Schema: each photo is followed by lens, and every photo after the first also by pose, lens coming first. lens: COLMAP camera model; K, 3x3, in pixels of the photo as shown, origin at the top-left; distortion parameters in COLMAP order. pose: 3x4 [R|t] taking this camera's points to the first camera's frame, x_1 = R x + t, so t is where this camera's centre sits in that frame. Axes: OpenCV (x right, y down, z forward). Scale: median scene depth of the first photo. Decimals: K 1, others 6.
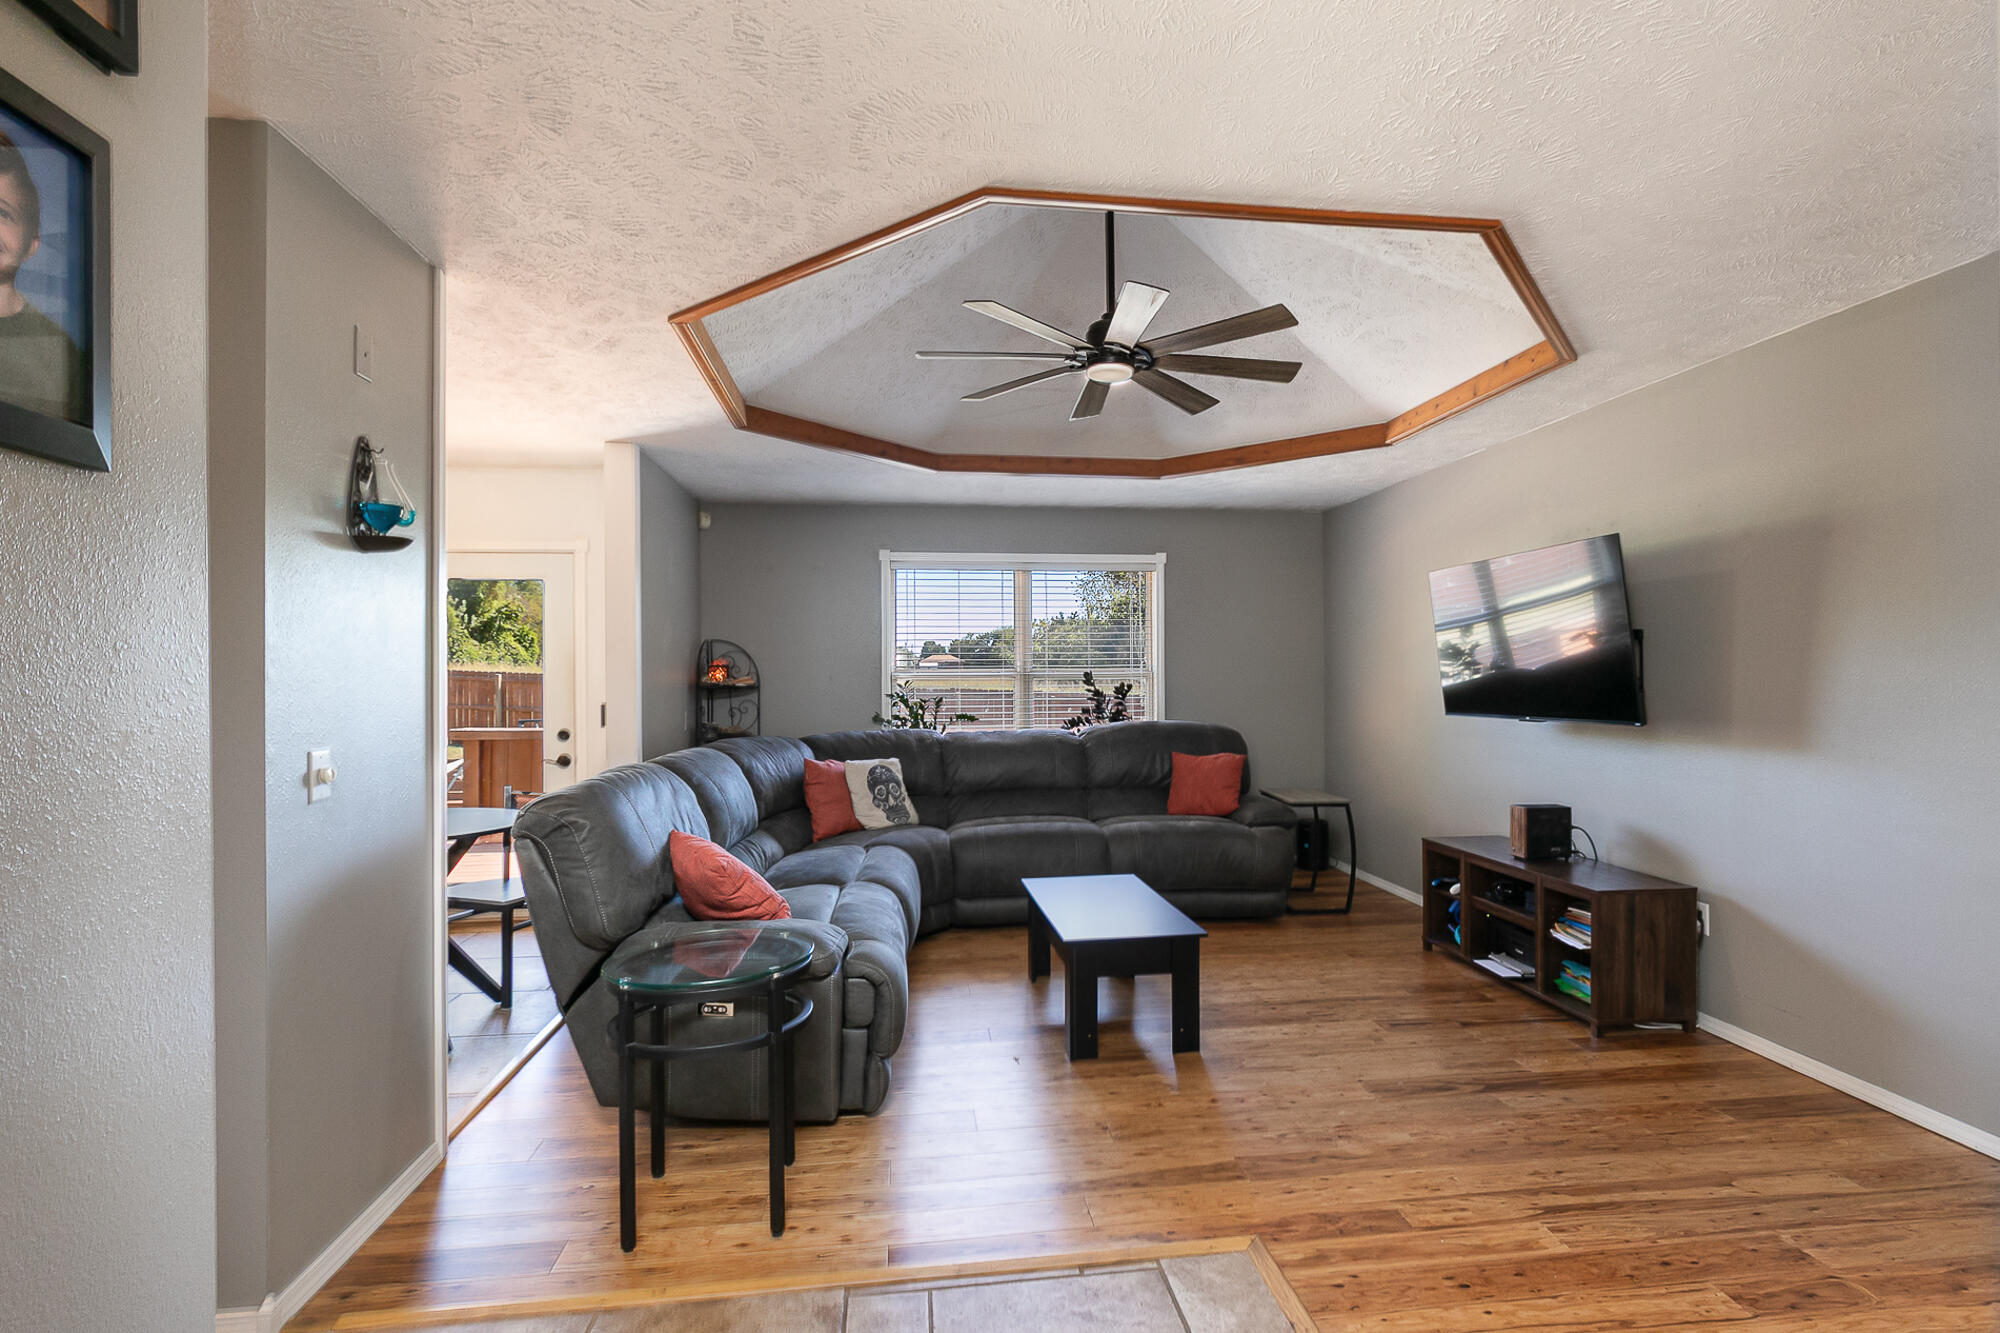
lens RADIAL K [[961.0, 0, 1010.0], [0, 961.0, 685.5], [0, 0, 1]] dist [0.003121, 0.000789]
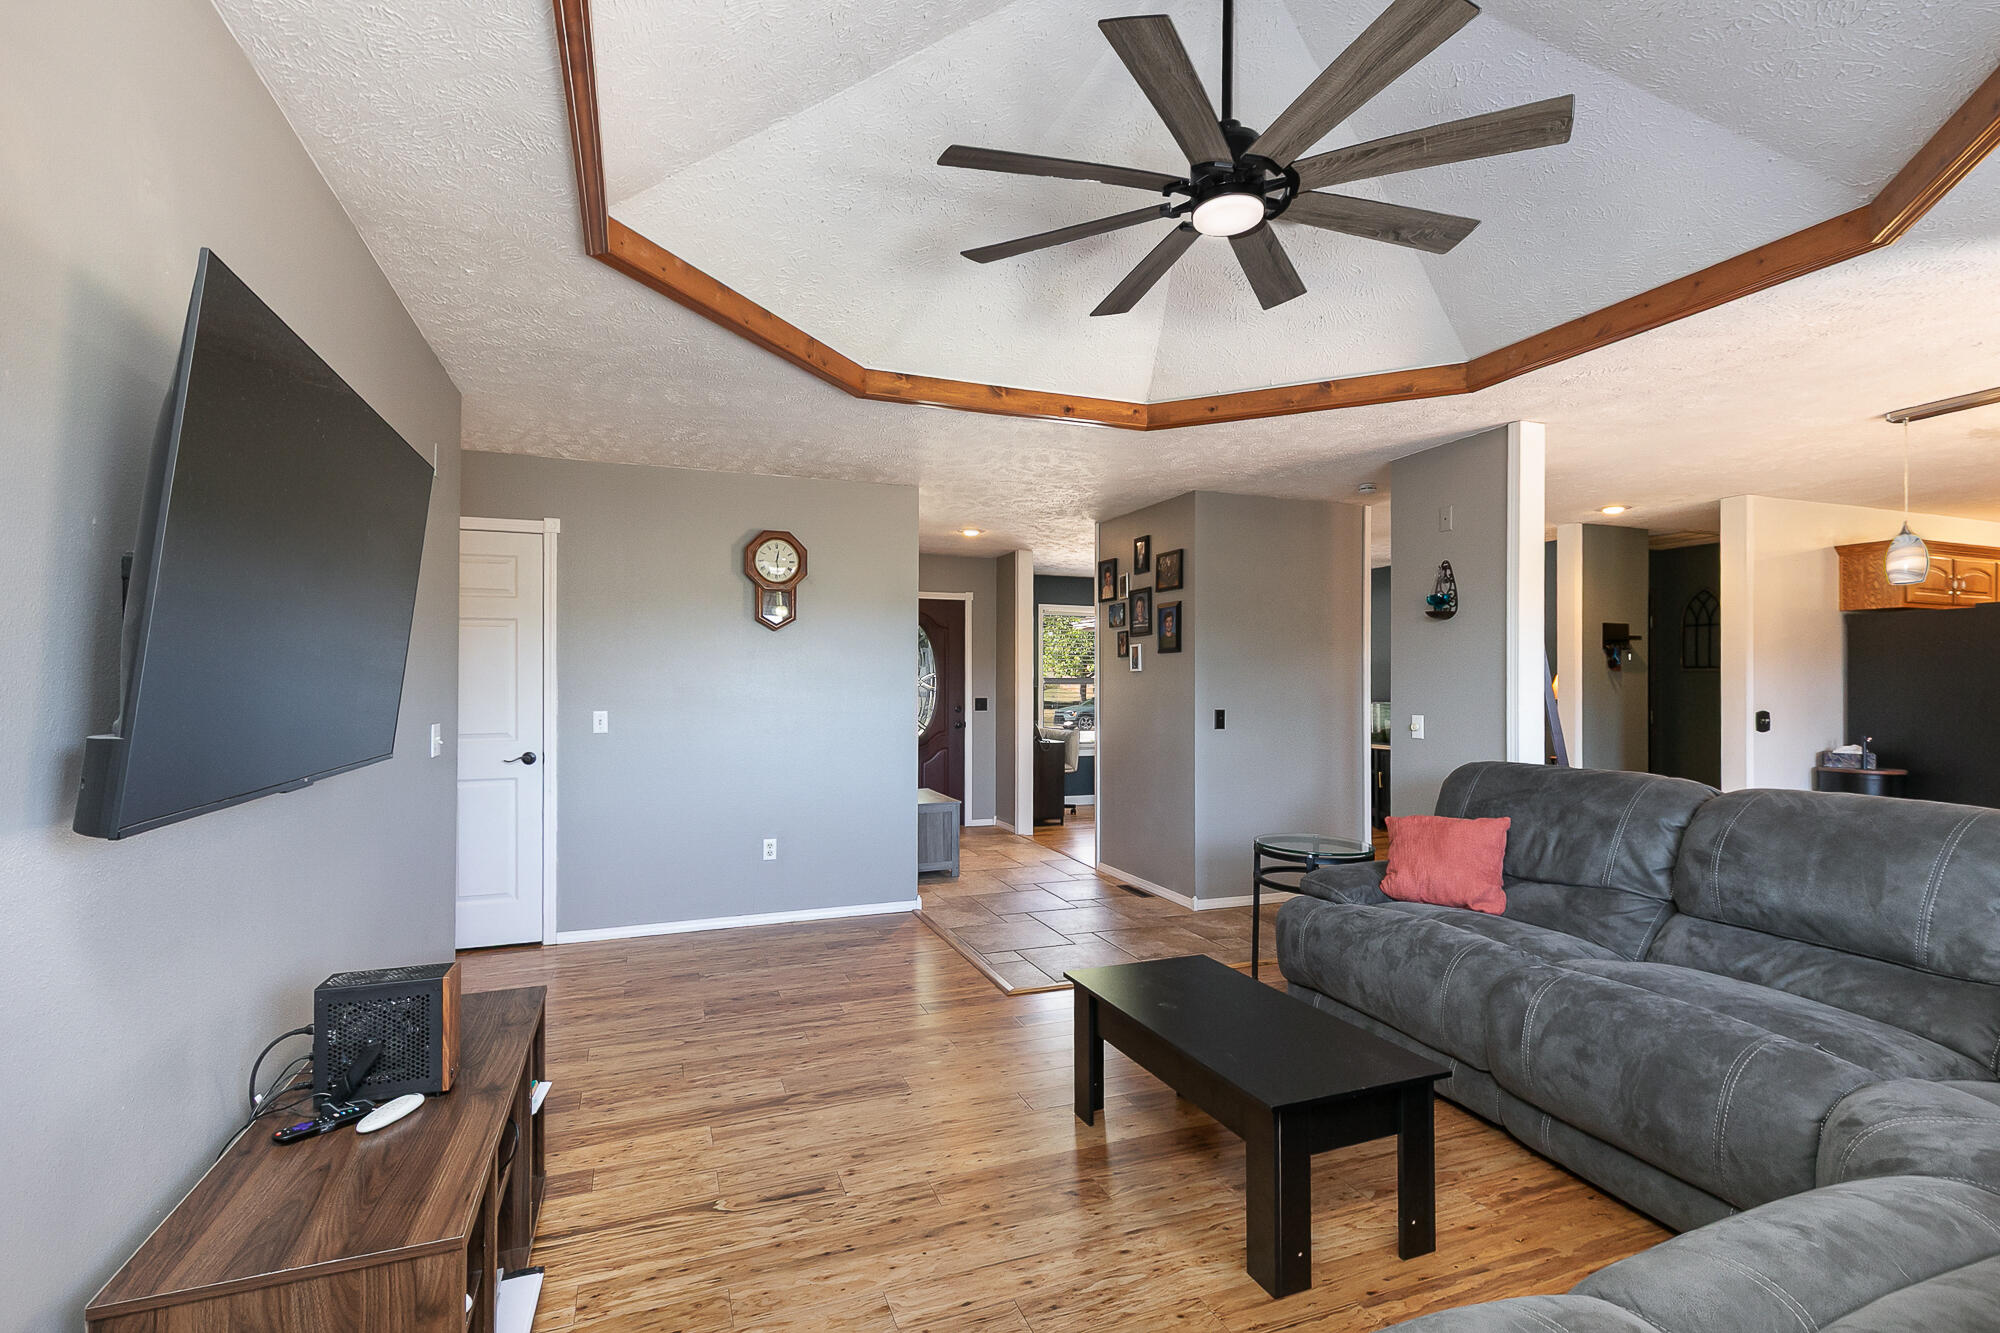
lens RADIAL K [[915.3, 0, 998.5], [0, 915.3, 667.2], [0, 0, 1]] dist [-0.002815, -0.000120]
pose [[-0.969970, -0.001848, -0.243217, 0.311342], [0.000624, 0.999949, -0.010089, -0.008373], [0.243223, -0.009937, -0.969919, 1.191373]]
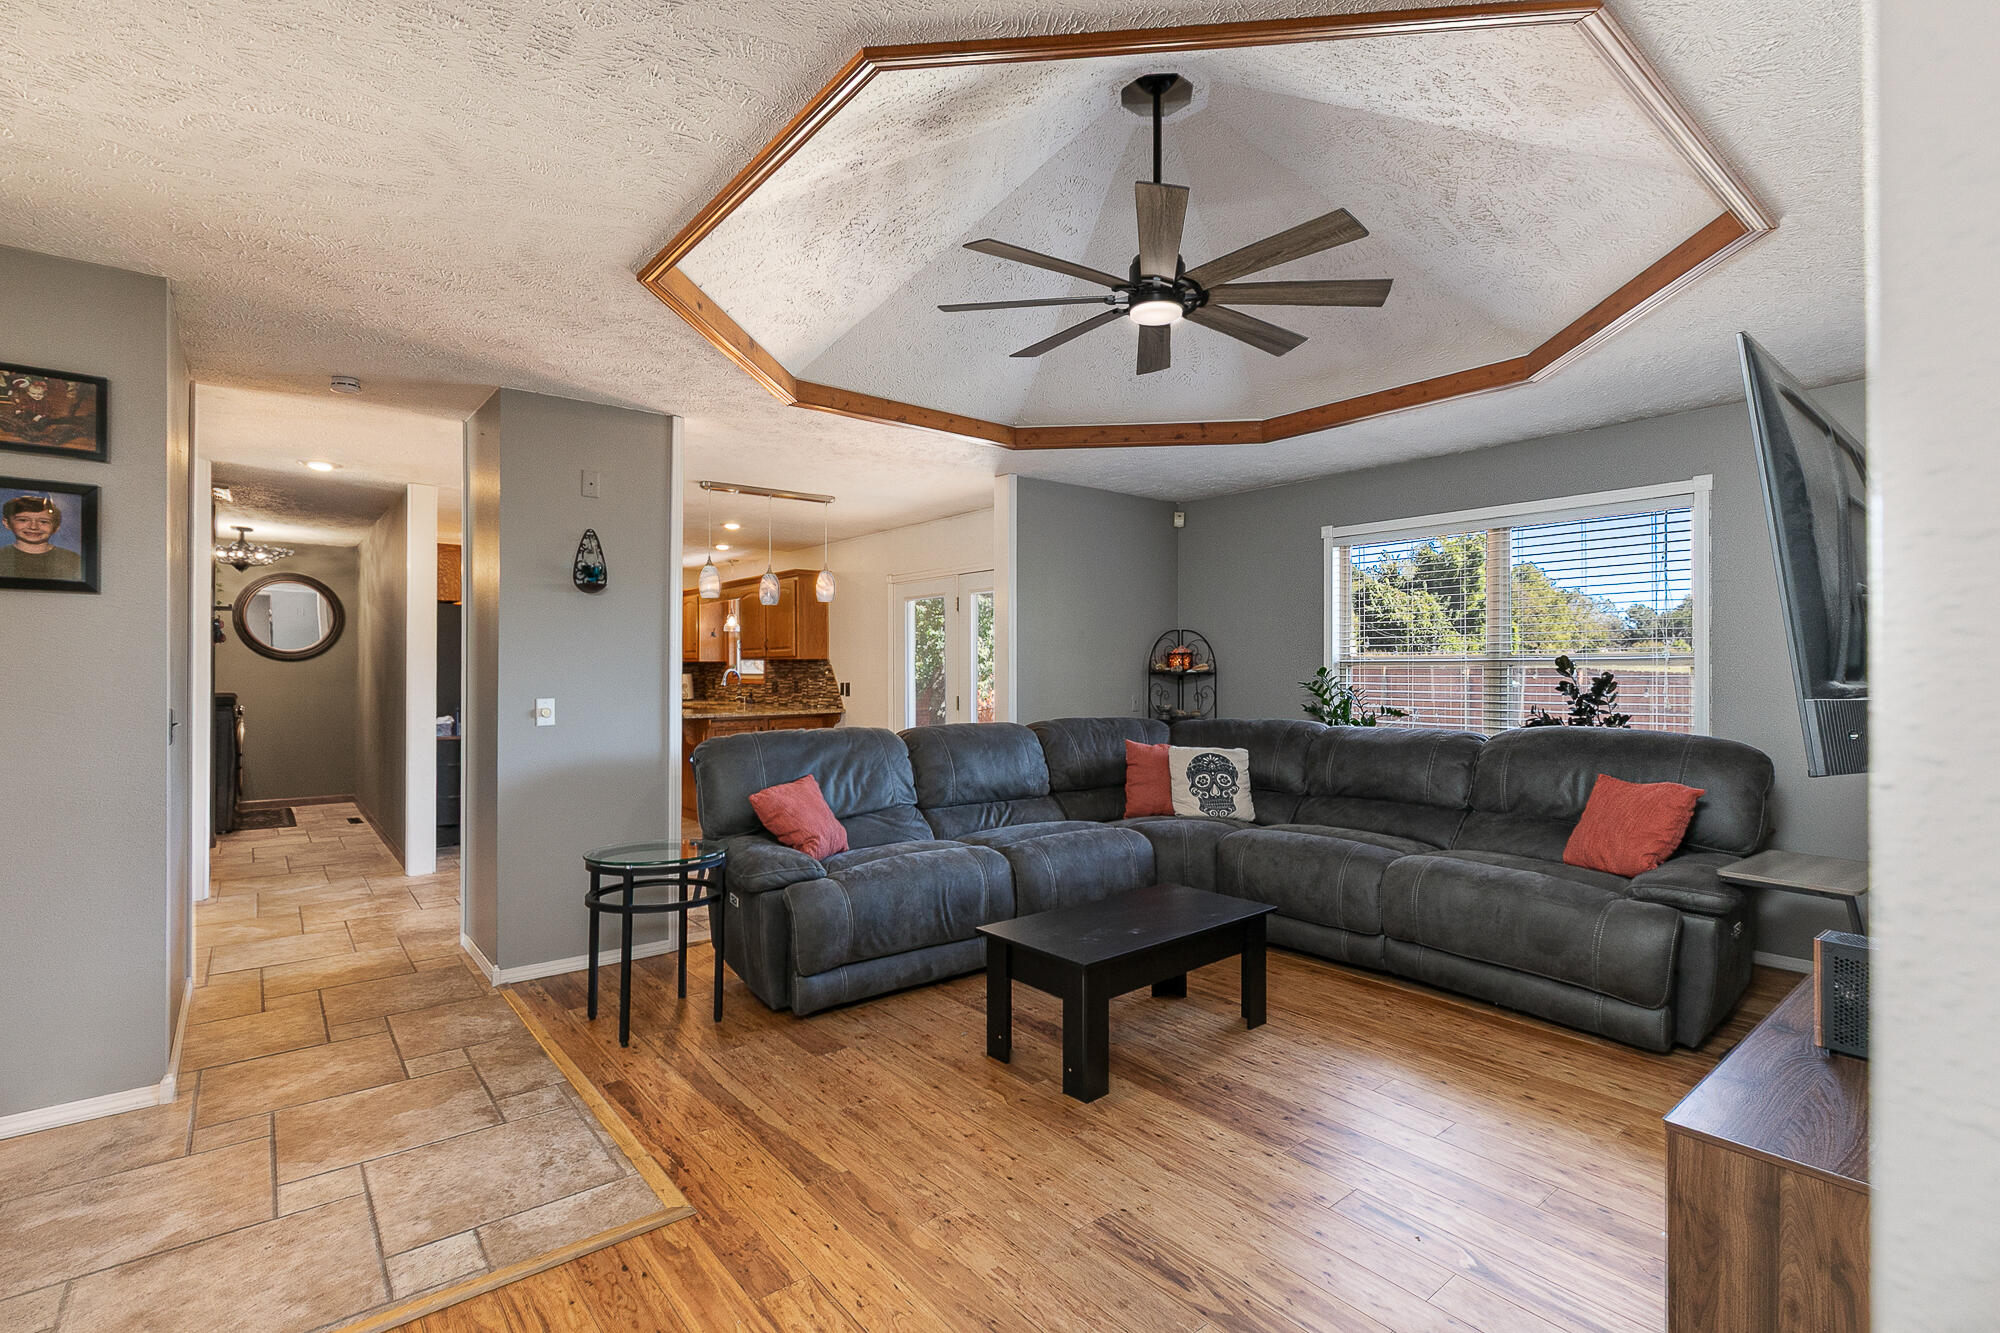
lens RADIAL K [[915.3, 0, 1005.1], [0, 915.3, 662.5], [0, 0, 1]] dist [-0.002815, -0.000120]
pose [[0.538810, 0.001903, -0.842425, 0.556855], [-0.013184, 0.999894, -0.006173, -0.000989], [0.842324, 0.014433, 0.538778, 0.335383]]
